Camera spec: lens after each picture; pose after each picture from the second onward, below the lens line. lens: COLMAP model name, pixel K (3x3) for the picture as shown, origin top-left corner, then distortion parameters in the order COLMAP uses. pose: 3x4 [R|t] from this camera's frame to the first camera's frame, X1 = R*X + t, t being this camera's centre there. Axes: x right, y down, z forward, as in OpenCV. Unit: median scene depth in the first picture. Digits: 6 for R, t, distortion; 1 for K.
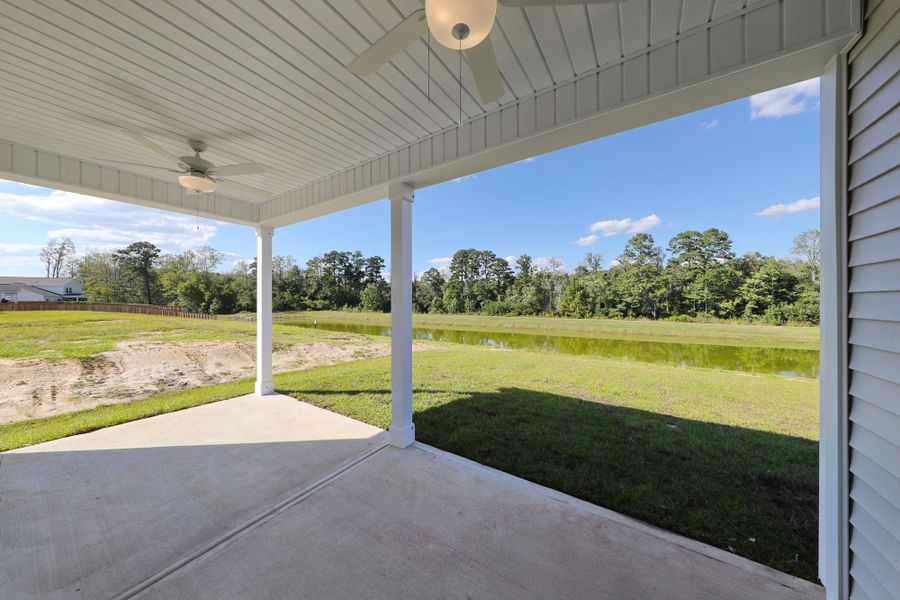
lens RADIAL K [[290.7, 0, 446.7], [0, 290.7, 301.1], [0, 0, 1]] dist [0.001842, 0.000060]
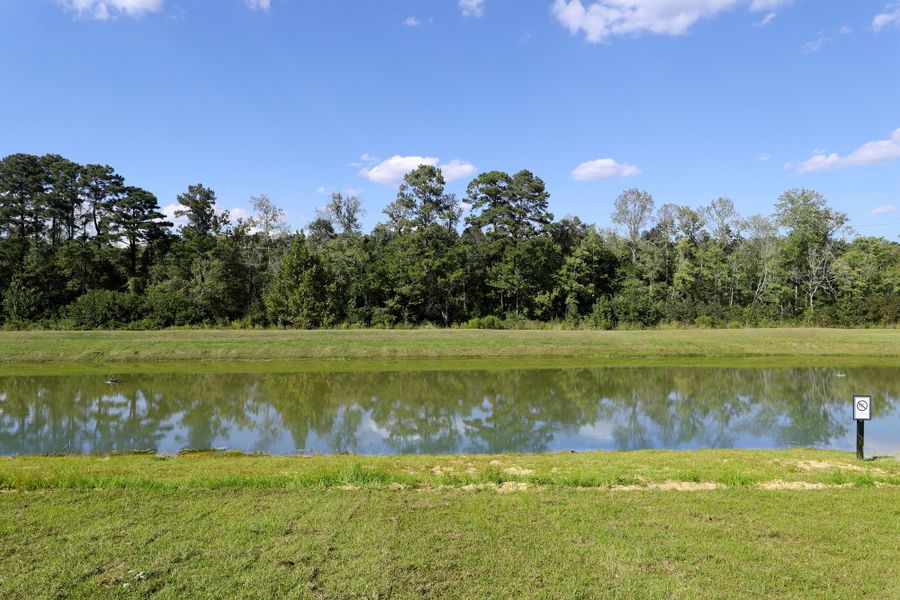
lens RADIAL K [[588.5, 0, 449.1], [0, 588.5, 304.2], [0, 0, 1]] dist [0.004002, 0.001542]
pose [[0.811139, -0.006815, 0.584814, 0.081467], [0.000661, 0.999942, 0.010736, 0.009688], [-0.584853, -0.008322, 0.811097, 0.112385]]
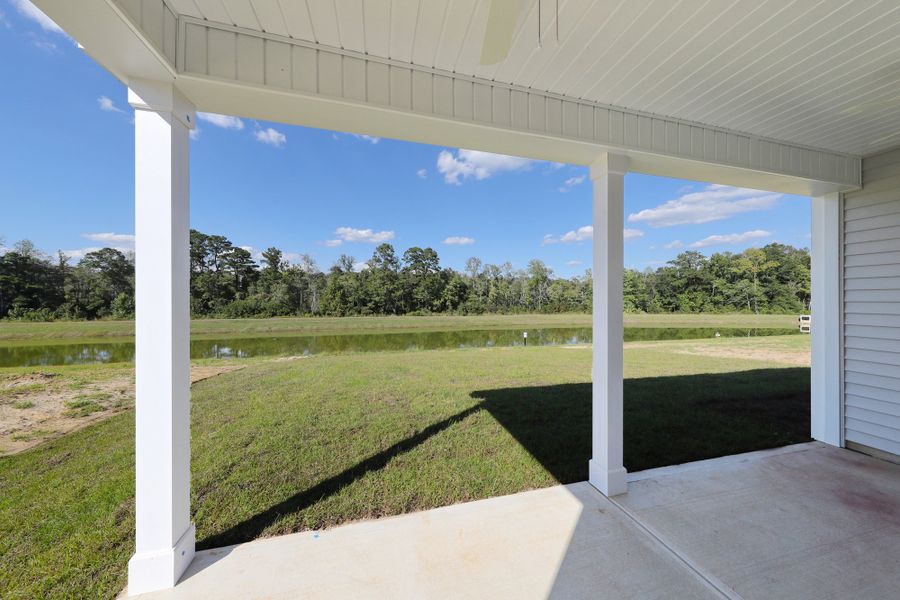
lens RADIAL K [[284.5, 0, 449.9], [0, 284.5, 300.5], [0, 0, 1]] dist [0.001320, 0.000028]
pose [[0.662097, -0.000072, 0.749418, -0.034935], [-0.001580, 0.999998, 0.001492, -0.000530], [-0.749416, -0.002172, 0.662096, 0.028193]]
